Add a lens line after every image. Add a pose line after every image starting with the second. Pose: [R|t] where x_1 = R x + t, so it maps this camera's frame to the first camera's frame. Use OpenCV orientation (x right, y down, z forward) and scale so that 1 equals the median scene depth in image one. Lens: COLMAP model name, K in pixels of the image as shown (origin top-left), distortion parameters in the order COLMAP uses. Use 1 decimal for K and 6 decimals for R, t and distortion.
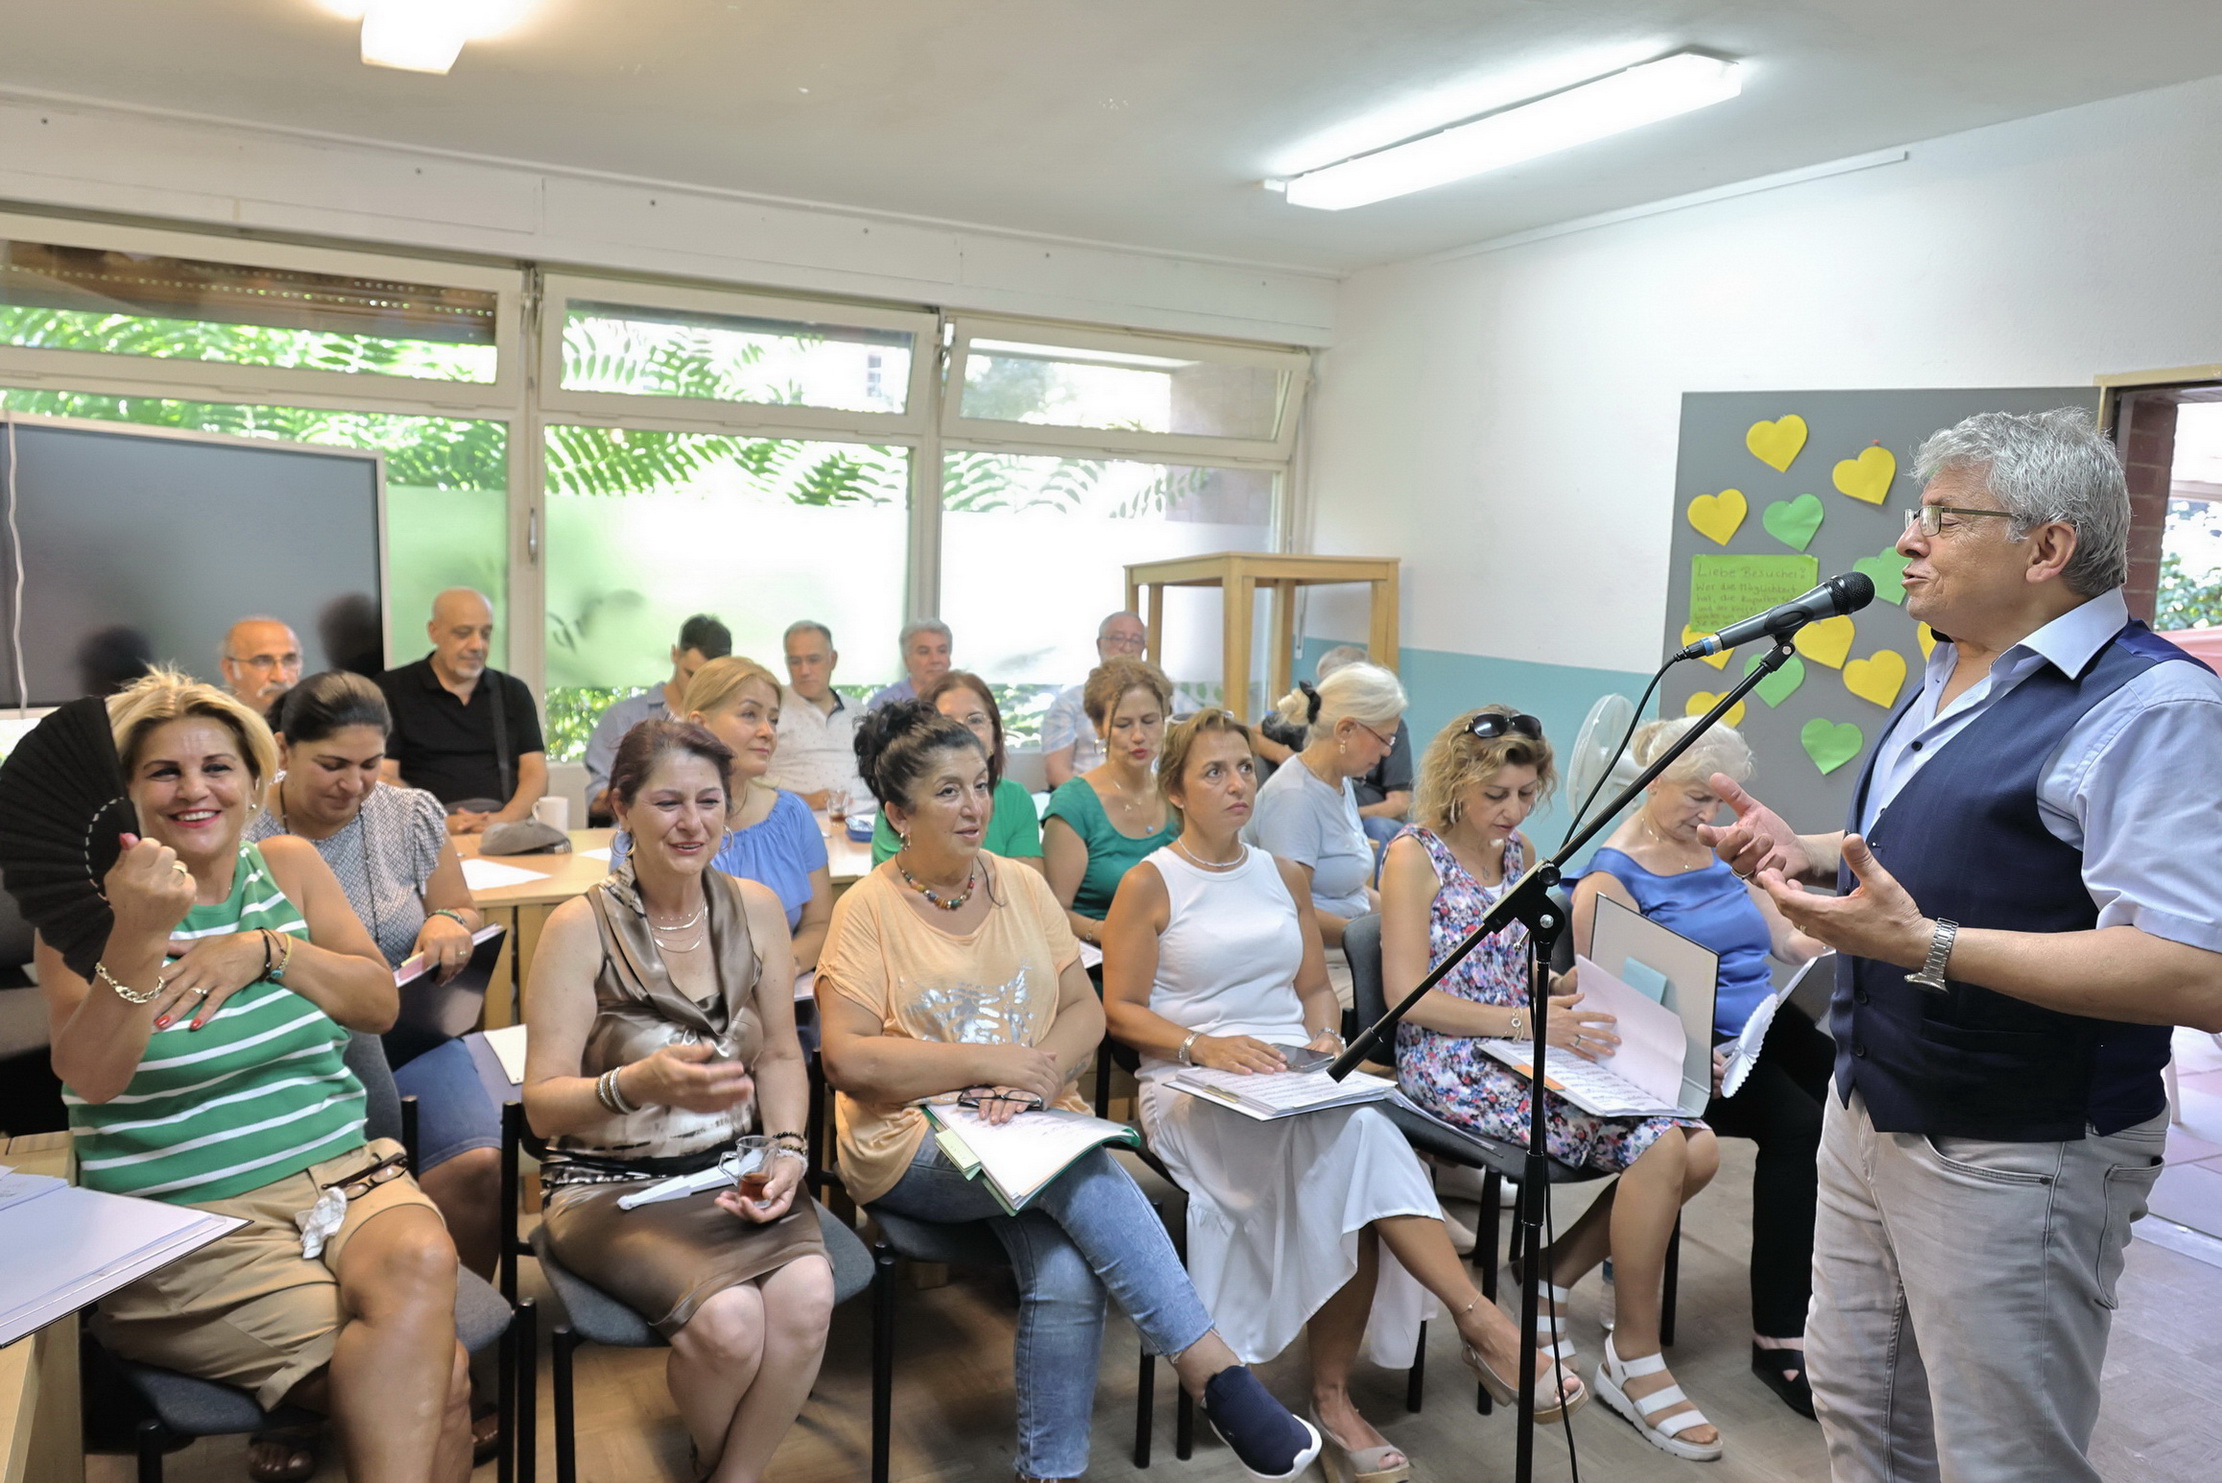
lens RADIAL K [[1599.5, 0, 1079.4], [0, 1599.5, 707.1], [0, 0, 1]] dist [0.000407, -0.001256]
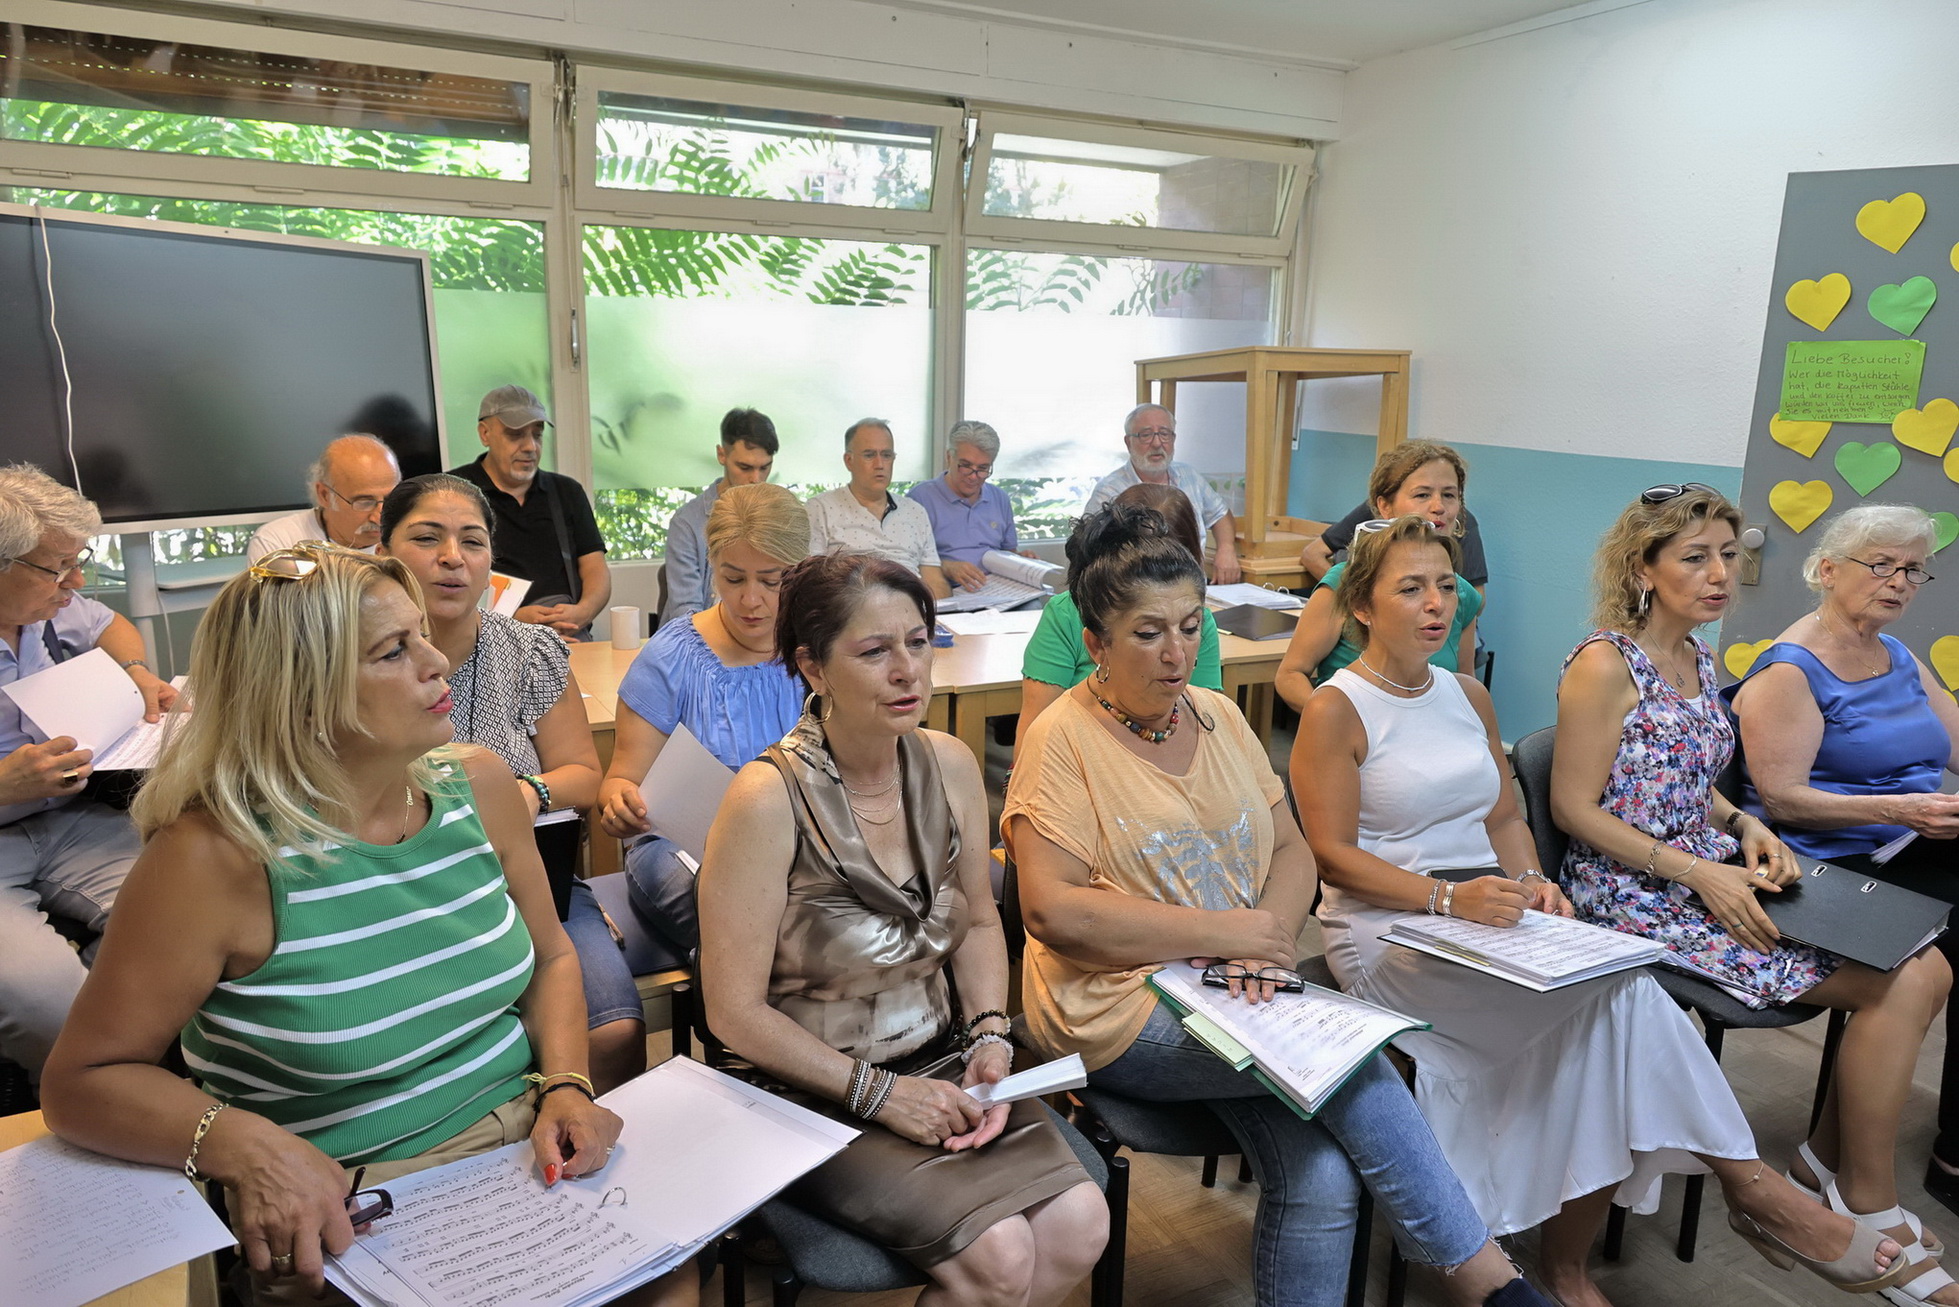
lens RADIAL K [[1346.9, 0, 986.1], [0, 1346.9, 655.5], [0, 0, 1]] dist [-0.000951, -0.000020]
pose [[0.999916, -0.012877, -0.001377, -0.076308], [0.012949, 0.992250, 0.123582, -0.009402], [-0.000225, -0.123590, 0.992333, 0.121345]]
